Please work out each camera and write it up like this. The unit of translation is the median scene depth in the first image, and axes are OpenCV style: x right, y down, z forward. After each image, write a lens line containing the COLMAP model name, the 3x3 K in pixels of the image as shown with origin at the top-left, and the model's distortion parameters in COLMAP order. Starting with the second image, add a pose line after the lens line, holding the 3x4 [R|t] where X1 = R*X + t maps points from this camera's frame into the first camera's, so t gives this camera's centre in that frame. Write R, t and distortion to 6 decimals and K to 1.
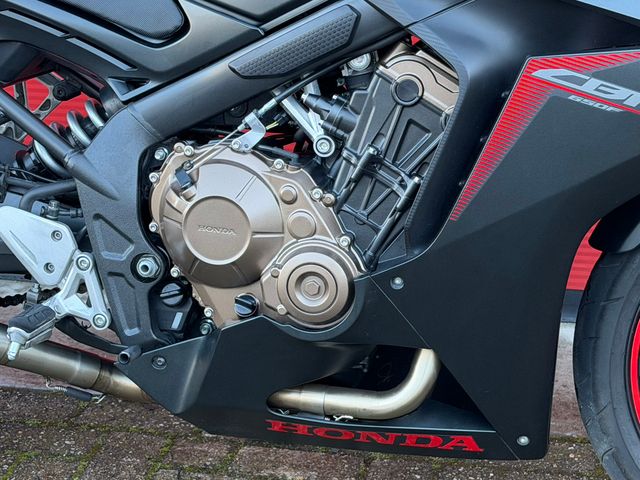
lens RADIAL K [[1505.9, 0, 315.5], [0, 1505.9, 240.5], [0, 0, 1]] dist [0.142703, 0.000000]
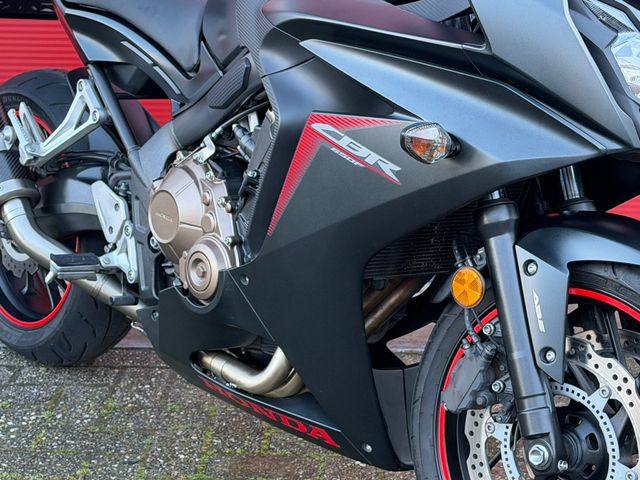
lens RADIAL K [[1505.9, 0, 337.5], [0, 1505.9, 242.7], [0, 0, 1]] dist [0.142703, 0.000000]
pose [[0.788612, 0.185899, -0.586116, 0.794899], [-0.224035, 0.974551, 0.007664, -0.027064], [0.572625, 0.125267, 0.810191, 0.018981]]
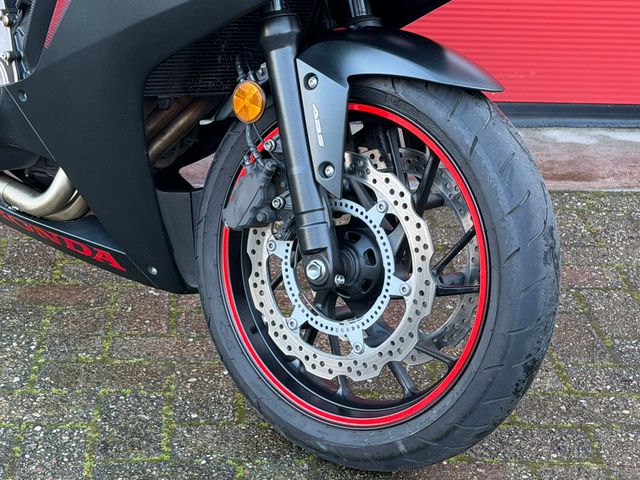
lens RADIAL K [[1505.9, 0, 331.2], [0, 1505.9, 249.2], [0, 0, 1]] dist [0.142703, 0.000000]
pose [[0.839569, 0.240194, -0.487270, 0.830475], [-0.235111, 0.969247, 0.072681, 0.000660], [0.489742, 0.053542, 0.870222, 0.063368]]
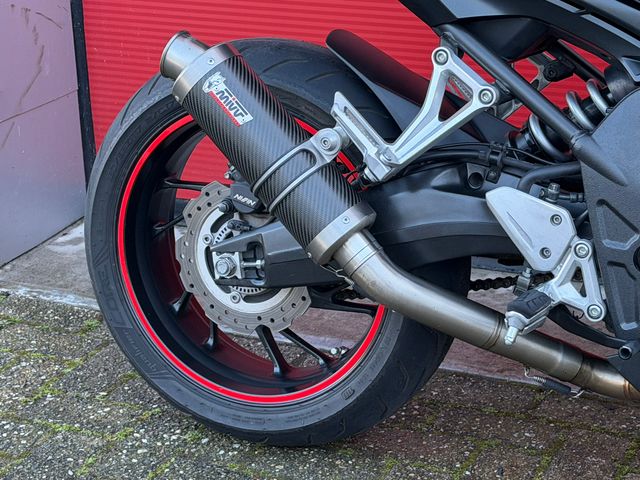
lens RADIAL K [[1505.9, 0, 333.4], [0, 1505.9, 237.7], [0, 0, 1]] dist [0.142703, 0.000000]
pose [[0.975510, 0.062344, -0.210935, -0.107271], [-0.062255, 0.998035, 0.007072, 0.010230], [0.210961, 0.006233, 0.977475, 0.033119]]
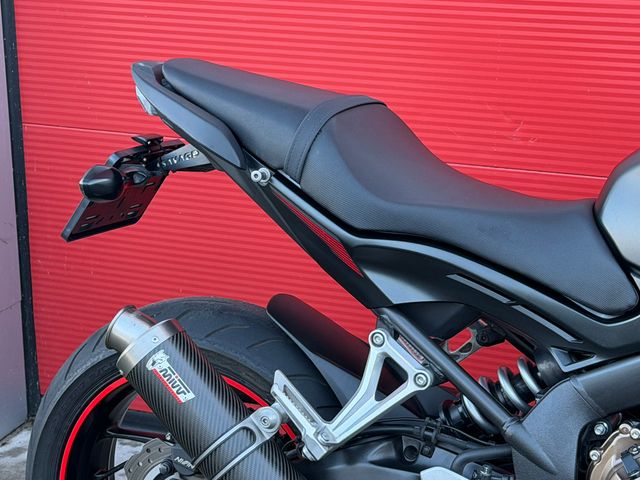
lens RADIAL K [[1505.9, 0, 308.7], [0, 1505.9, 253.8], [0, 0, 1]] dist [0.142703, 0.000000]
pose [[0.980016, 0.062818, -0.188742, -0.110758], [-0.073300, 0.996102, -0.049073, -0.109313], [0.184923, 0.061928, 0.980800, -0.003191]]
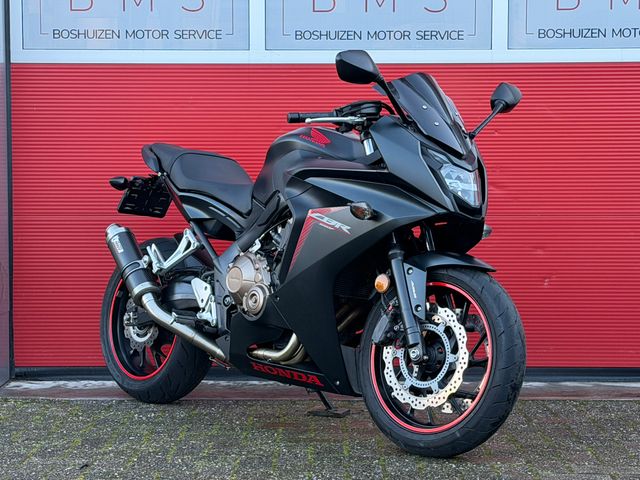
lens RADIAL K [[1505.9, 0, 323.2], [0, 1505.9, 238.2], [0, 0, 1]] dist [0.142703, 0.000000]
pose [[0.794644, 0.028039, -0.606428, 1.579572], [-0.219198, 0.944795, -0.243545, 0.509278], [0.566122, 0.326459, 0.756922, -0.889083]]
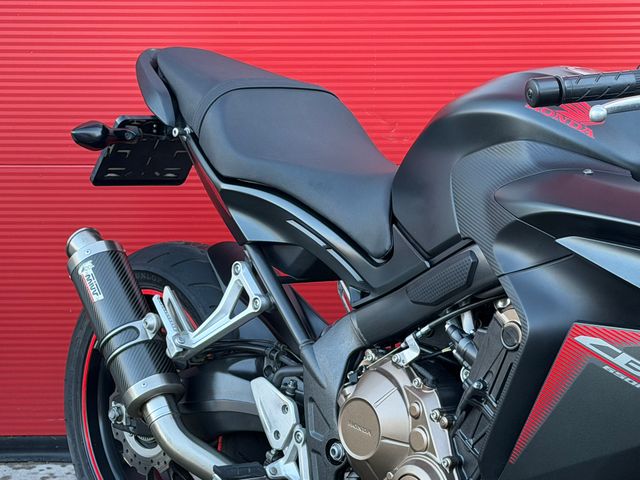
lens RADIAL K [[1505.9, 0, 316.3], [0, 1505.9, 250.6], [0, 0, 1]] dist [0.142703, 0.000000]
pose [[0.792663, 0.140539, -0.593240, 0.540410], [-0.217708, 0.974161, -0.060113, -0.059188], [0.569463, 0.176803, 0.802778, 0.040643]]
